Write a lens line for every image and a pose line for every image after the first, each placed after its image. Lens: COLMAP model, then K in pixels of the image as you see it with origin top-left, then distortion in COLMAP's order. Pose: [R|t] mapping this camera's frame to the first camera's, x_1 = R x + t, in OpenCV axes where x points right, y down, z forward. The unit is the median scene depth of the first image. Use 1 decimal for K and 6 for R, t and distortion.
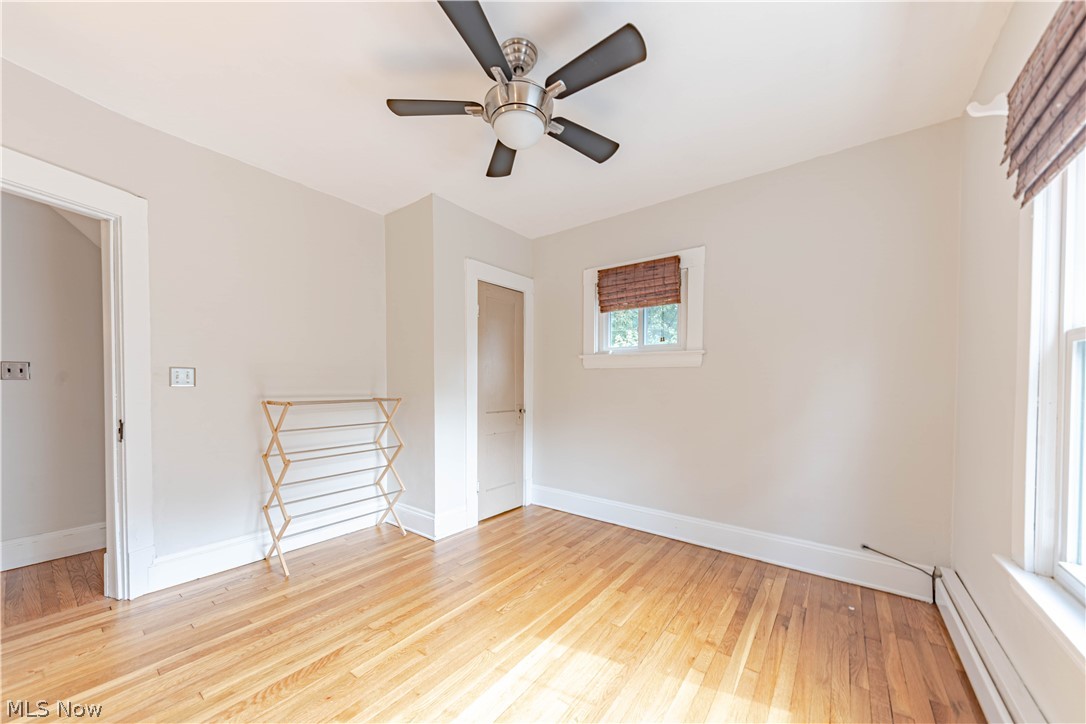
lens RADIAL K [[383.7, 0, 539.3], [0, 383.7, 388.3], [0, 0, 1]] dist [0.016542, -0.005803]
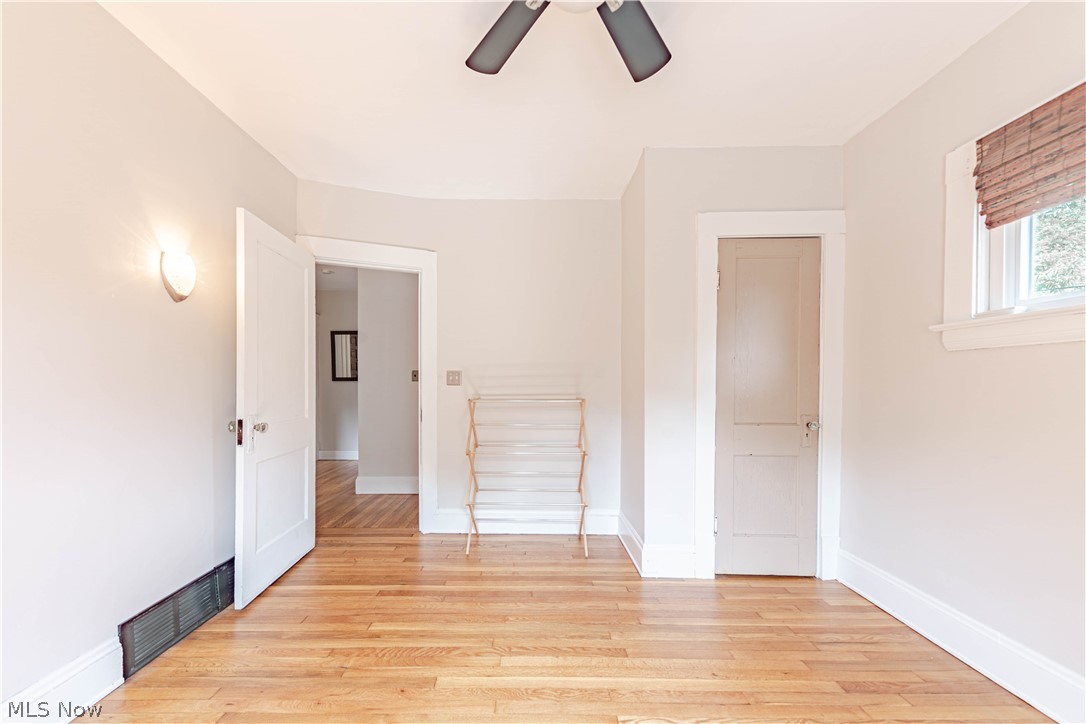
lens RADIAL K [[383.7, 0, 539.3], [0, 383.7, 388.3], [0, 0, 1]] dist [0.016542, -0.005803]
pose [[0.608180, 0.004977, -0.793784, 0.220890], [-0.008946, 0.999960, -0.000585, 0.002521], [0.793749, 0.007457, 0.608200, 0.309983]]
